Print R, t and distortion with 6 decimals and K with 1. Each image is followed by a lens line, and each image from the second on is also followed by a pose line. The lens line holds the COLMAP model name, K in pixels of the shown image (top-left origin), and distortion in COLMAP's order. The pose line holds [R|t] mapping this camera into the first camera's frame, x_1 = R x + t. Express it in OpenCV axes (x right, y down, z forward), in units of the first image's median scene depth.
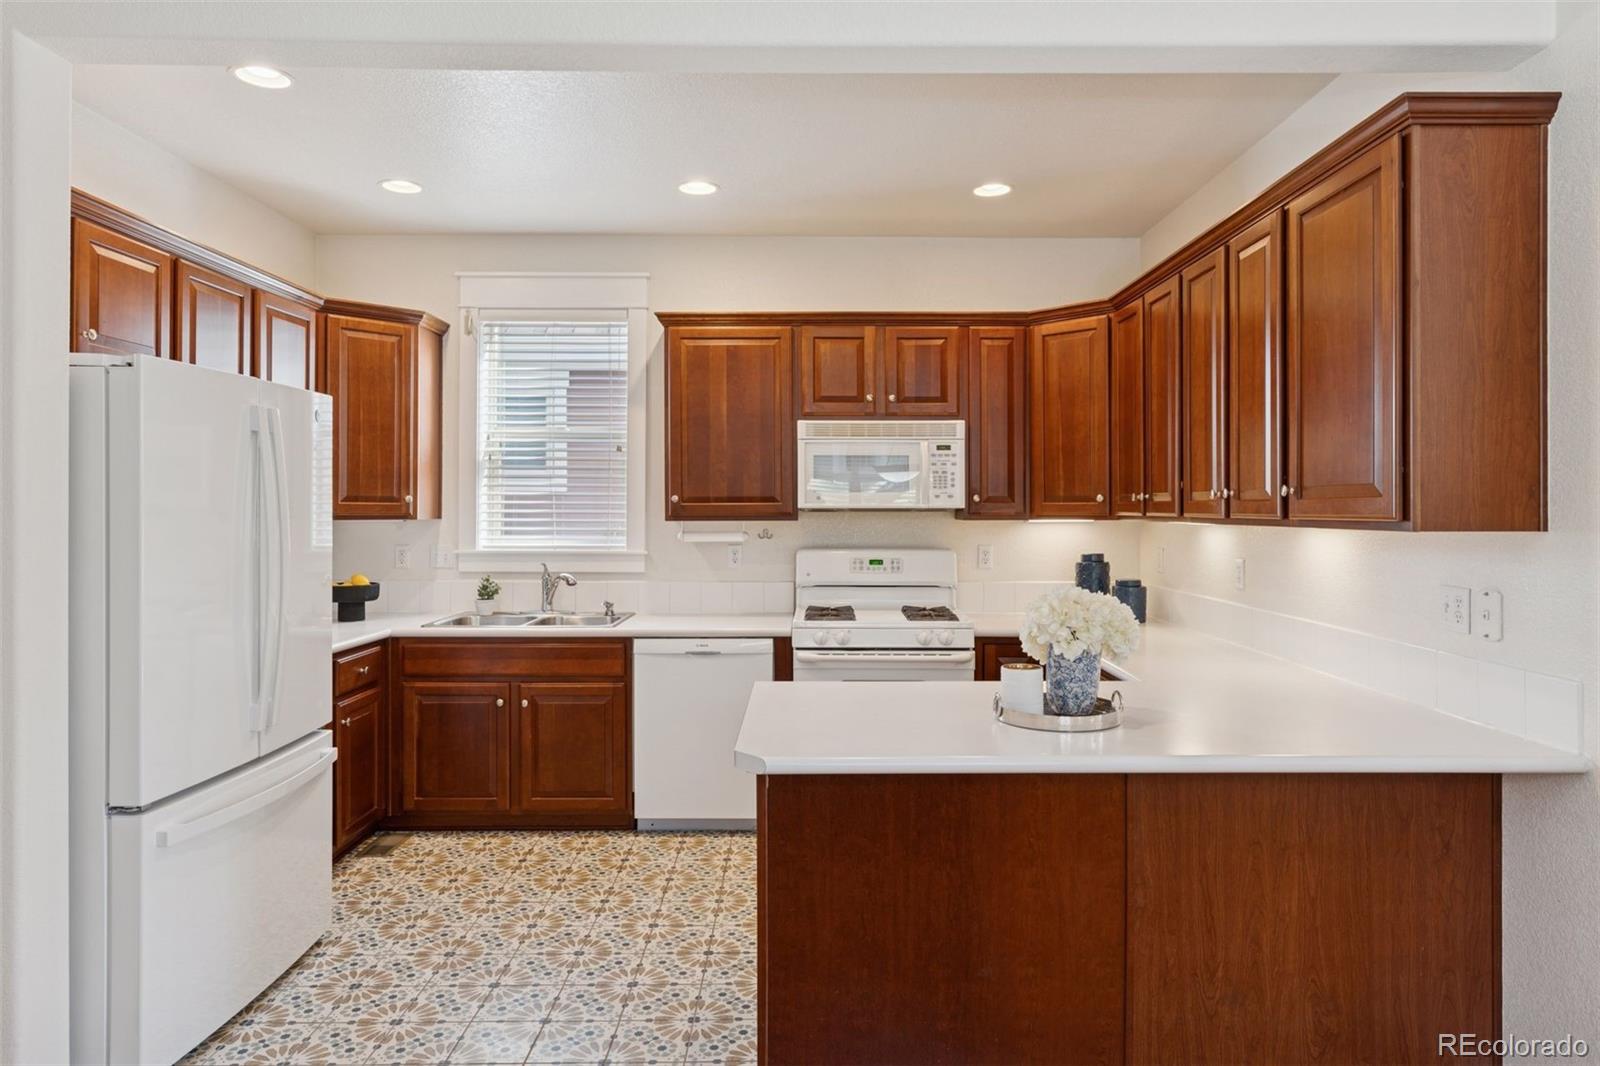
lens RADIAL K [[984.9, 0, 817.6], [0, 984.9, 507.6], [0, 0, 1]] dist [-0.004695, 0.005099]
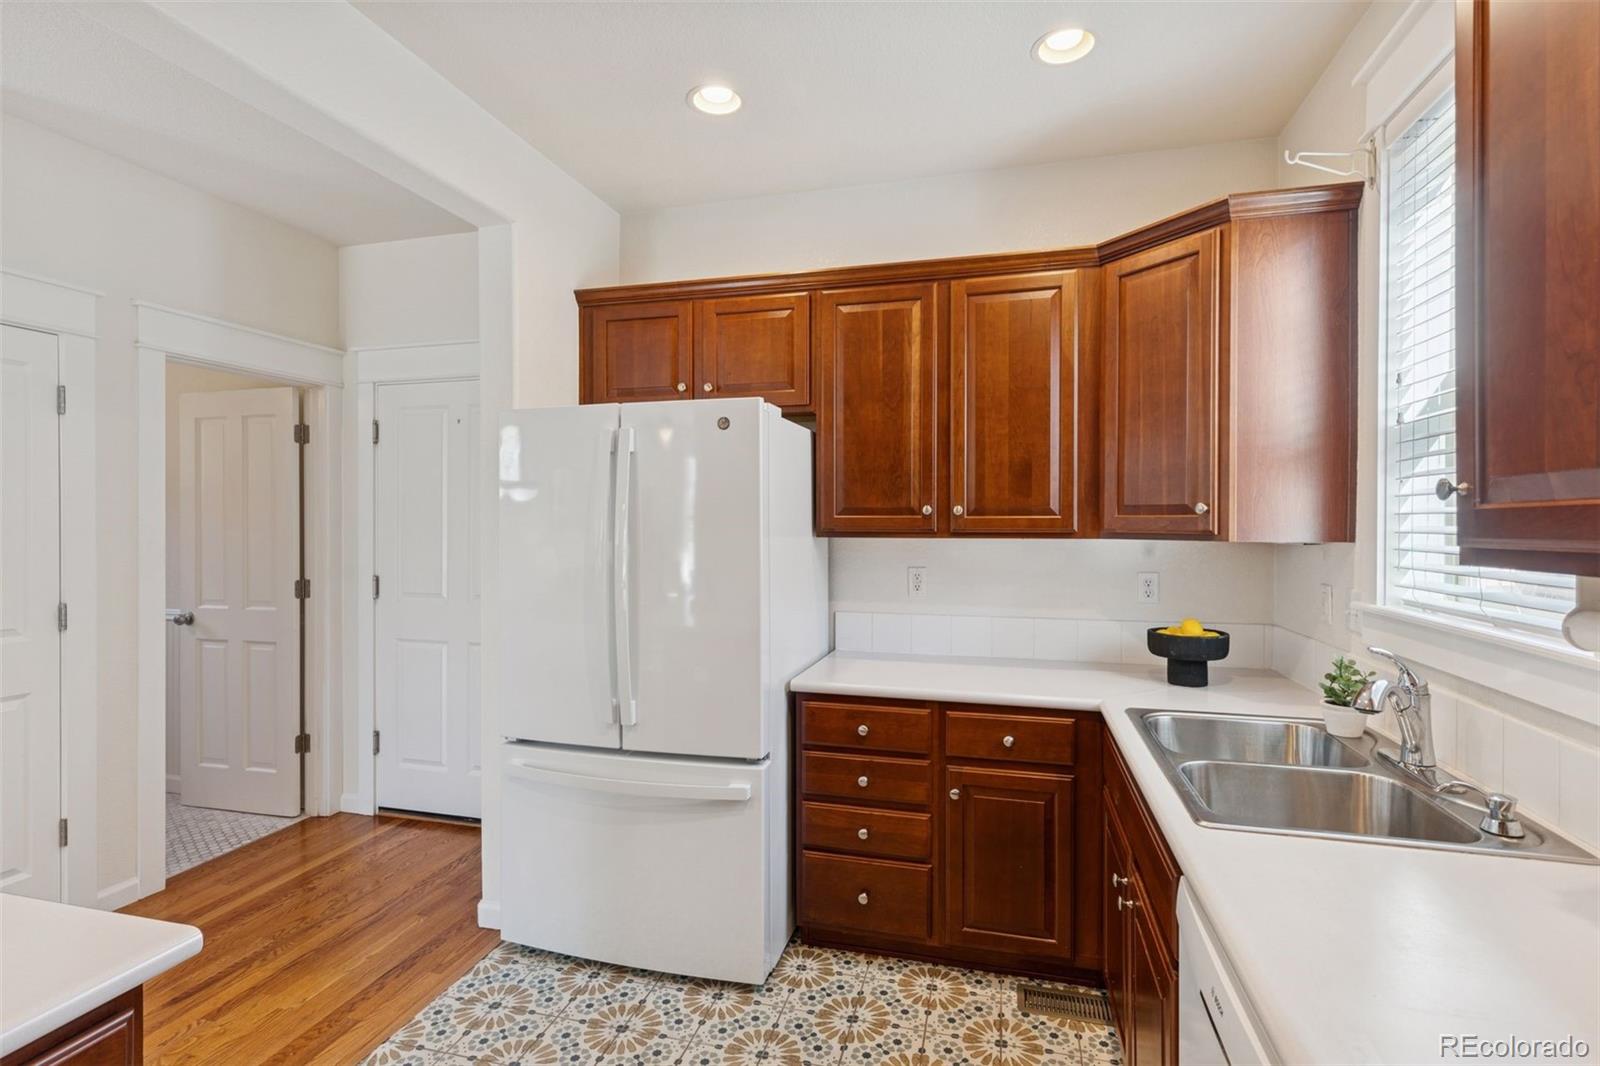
lens RADIAL K [[759.7, 0, 803.3], [0, 759.7, 528.1], [0, 0, 1]] dist [0.001610, 0.000719]
pose [[-0.270795, 0.006730, -0.962614, 0.118523], [-0.001426, 0.999972, 0.007392, 0.000525], [0.962636, 0.003374, -0.270777, 0.886379]]
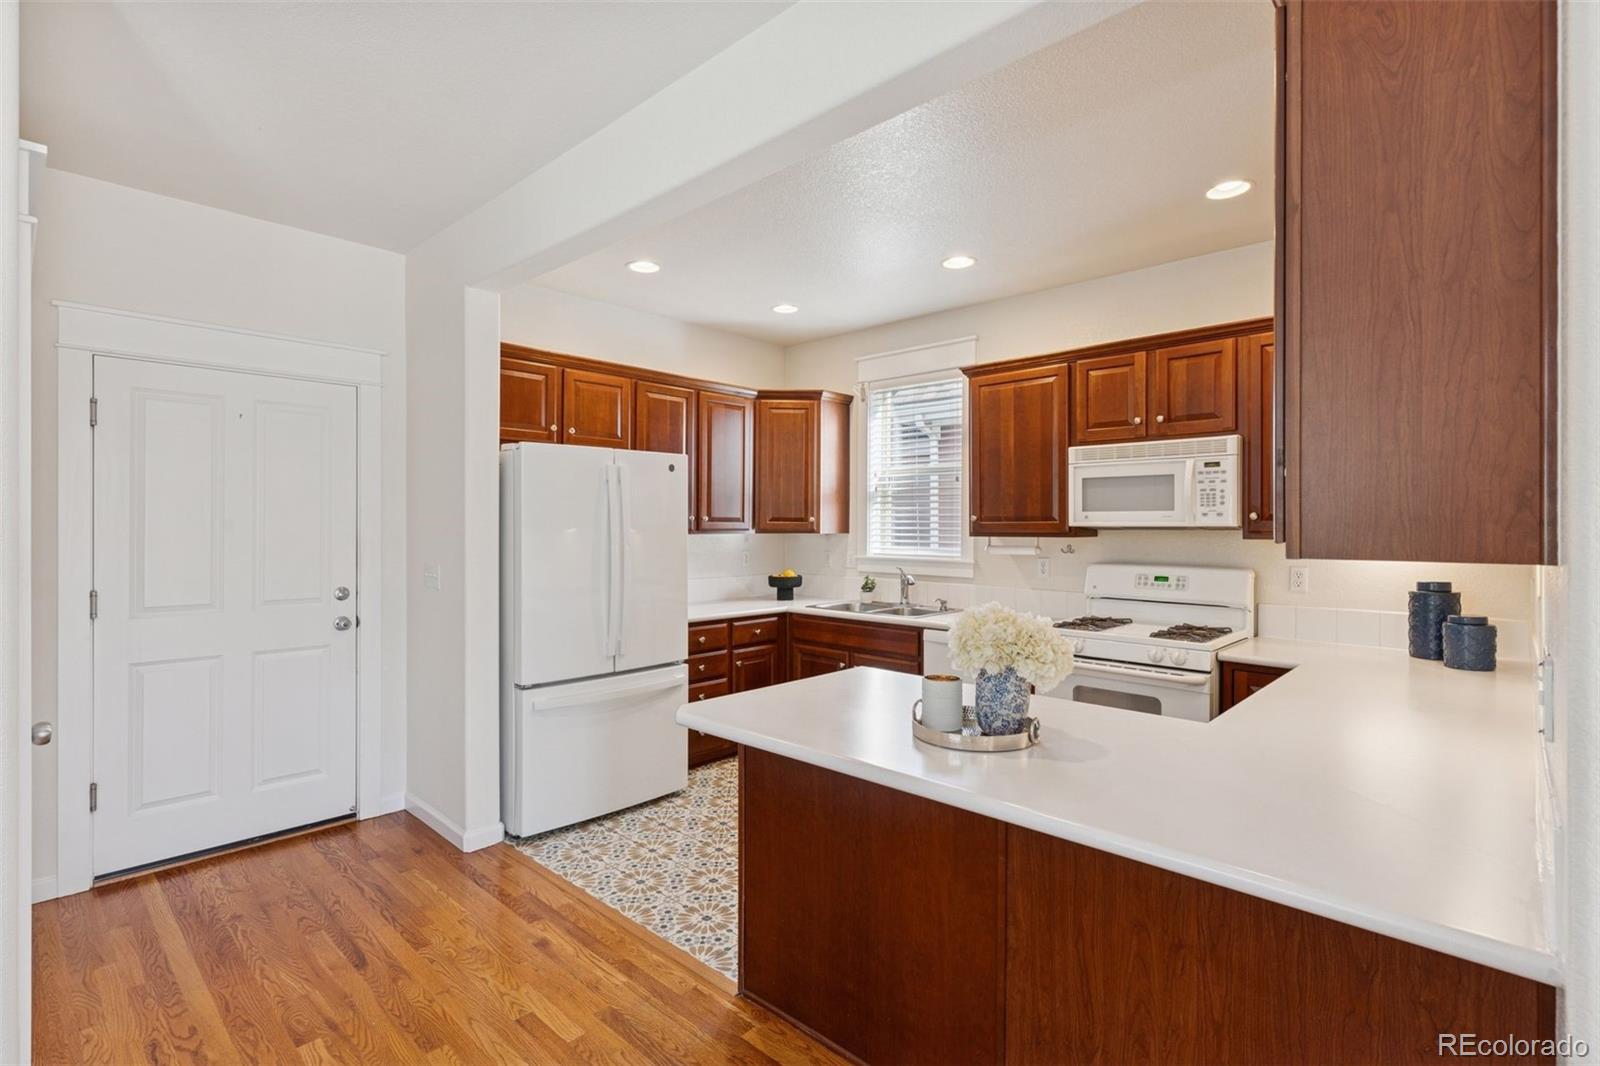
lens RADIAL K [[759.7, 0, 799.0], [0, 759.7, 526.8], [0, 0, 1]] dist [0.001610, 0.000719]
pose [[0.720229, 0.002531, -0.693731, 0.355160], [-0.001965, 0.999997, 0.001608, 0.000564], [0.693733, 0.000205, 0.720232, 0.172205]]
